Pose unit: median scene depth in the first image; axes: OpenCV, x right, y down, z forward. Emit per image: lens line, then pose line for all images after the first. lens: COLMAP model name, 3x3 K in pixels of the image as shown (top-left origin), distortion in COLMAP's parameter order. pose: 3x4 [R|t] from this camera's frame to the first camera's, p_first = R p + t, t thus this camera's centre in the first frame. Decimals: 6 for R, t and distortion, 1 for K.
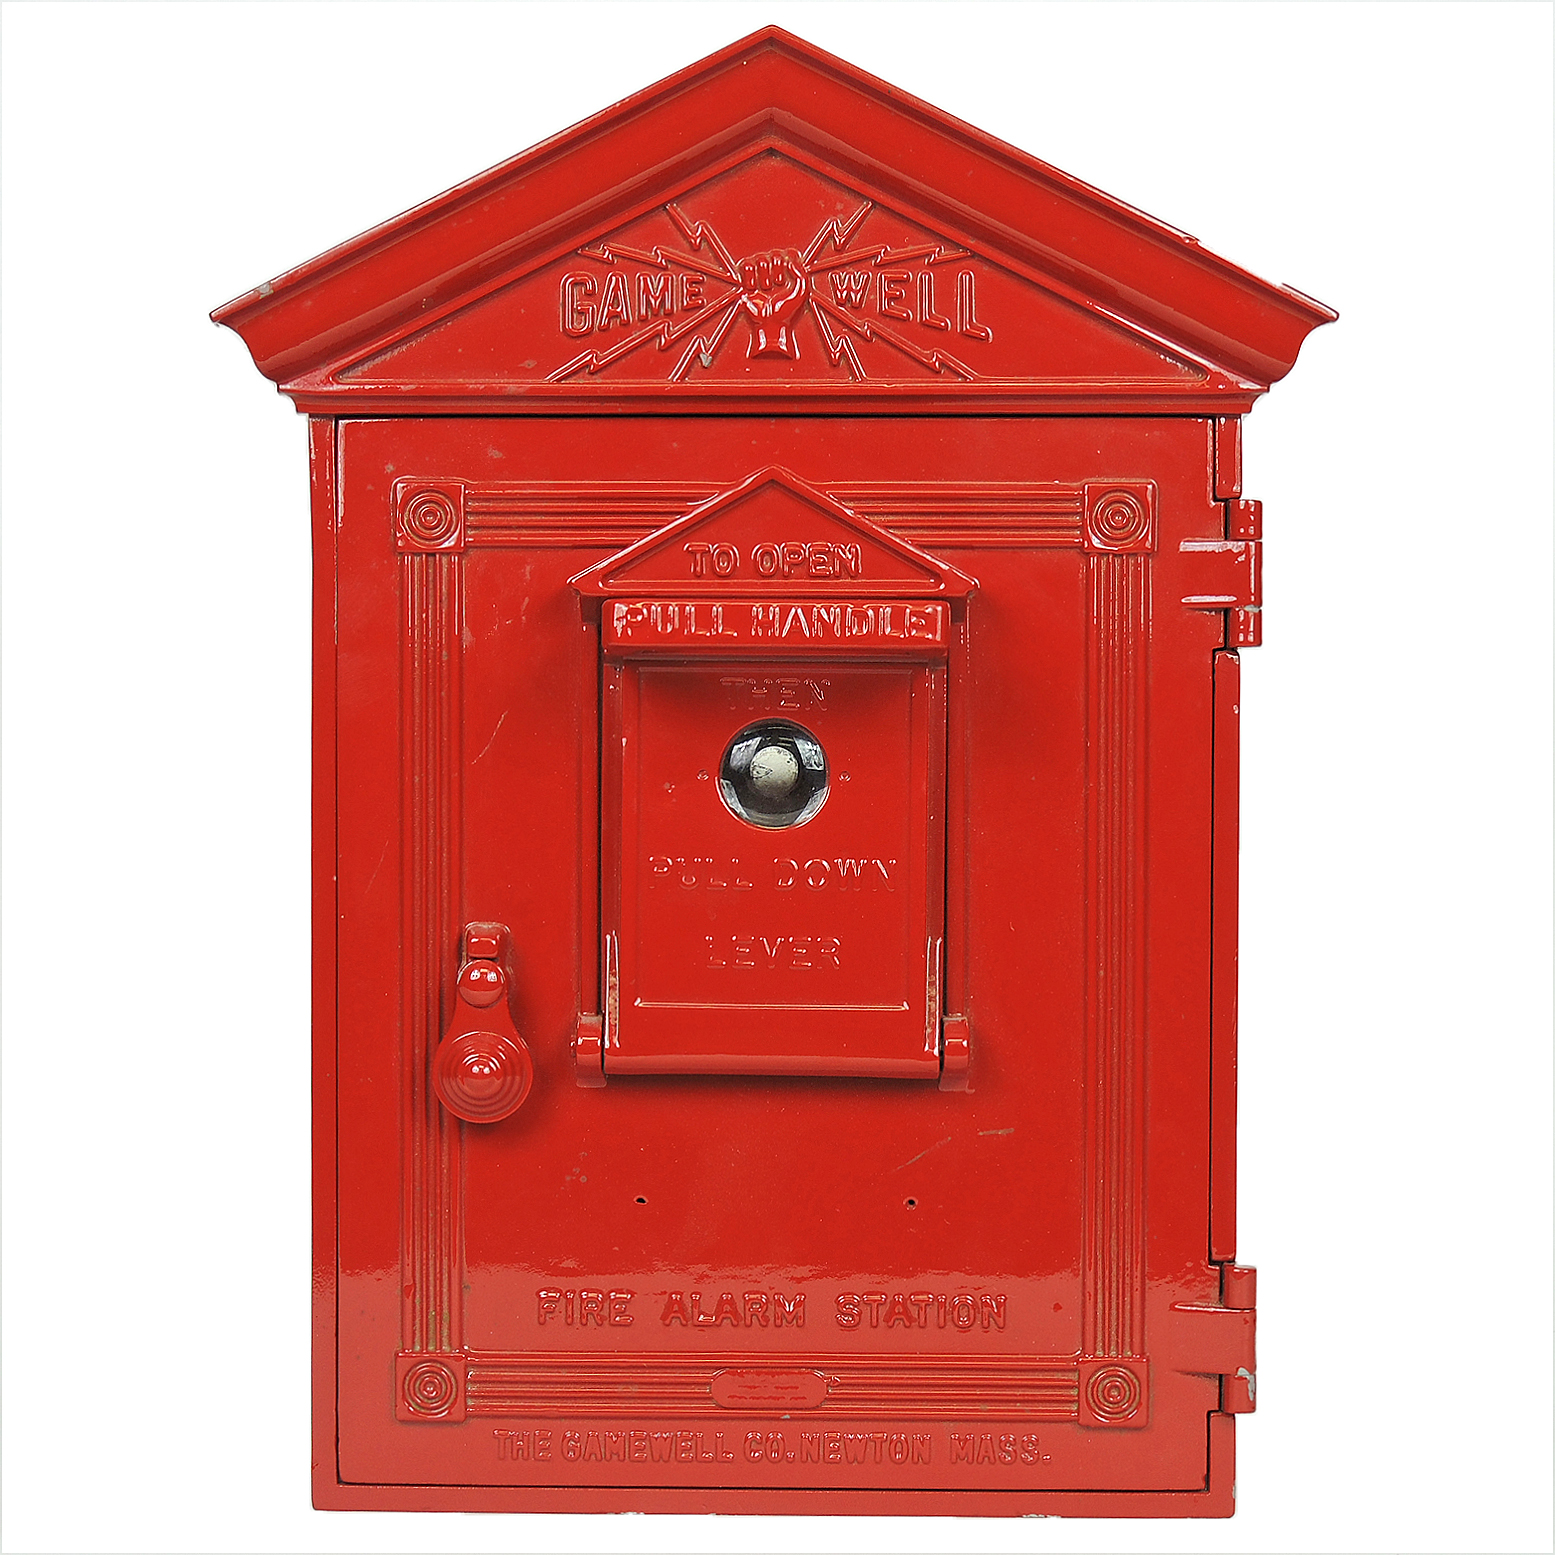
lens RADIAL K [[3394.5, 0, 693.6], [0, 3394.5, 780.1], [0, 0, 1]] dist [-0.046468, 0.000000]
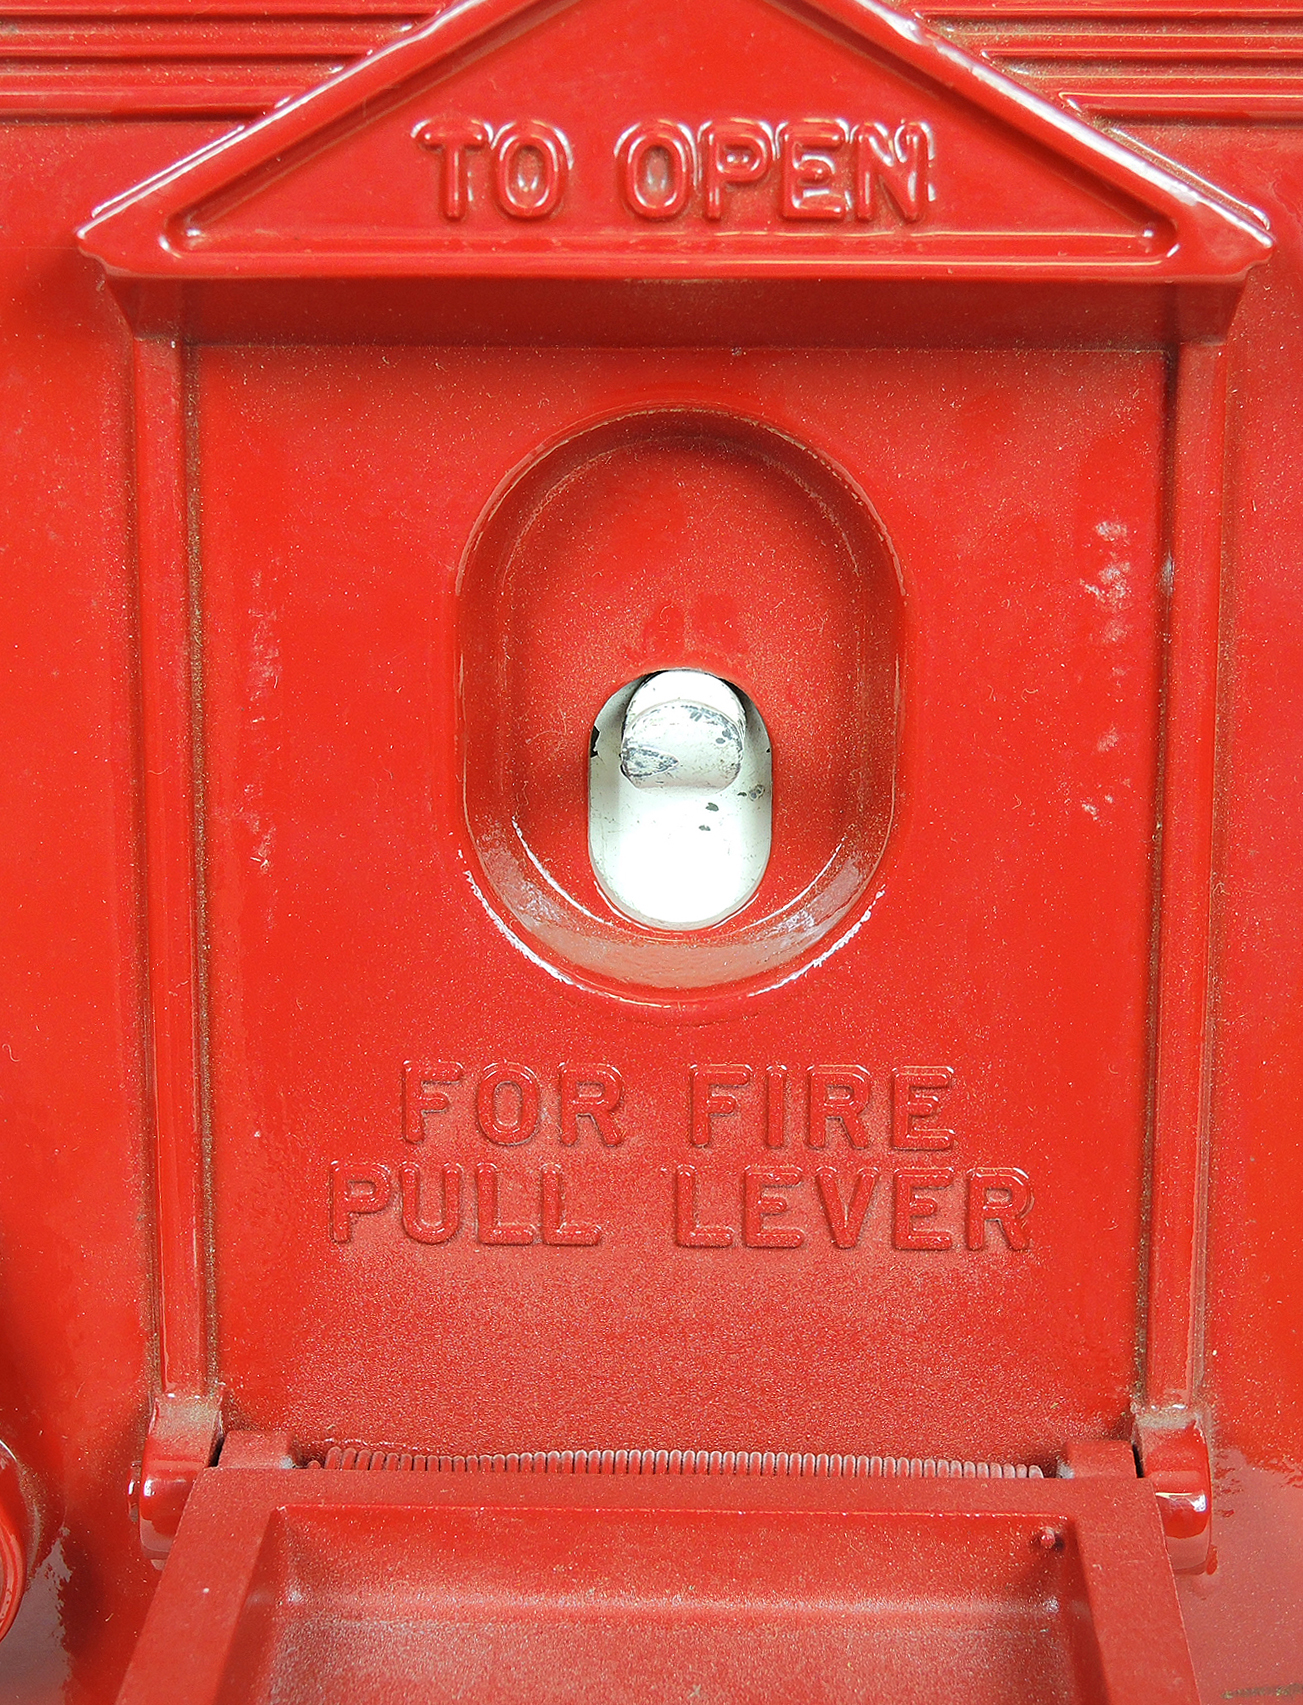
lens RADIAL K [[3847.3, 0, 659.2], [0, 3847.3, 848.3], [0, 0, 1]] dist [-0.050321, 0.000000]
pose [[0.999999, -0.000834, 0.000909, 0.021438], [0.000653, 0.983024, 0.183474, -0.068609], [-0.001047, -0.183473, 0.983024, 0.612423]]
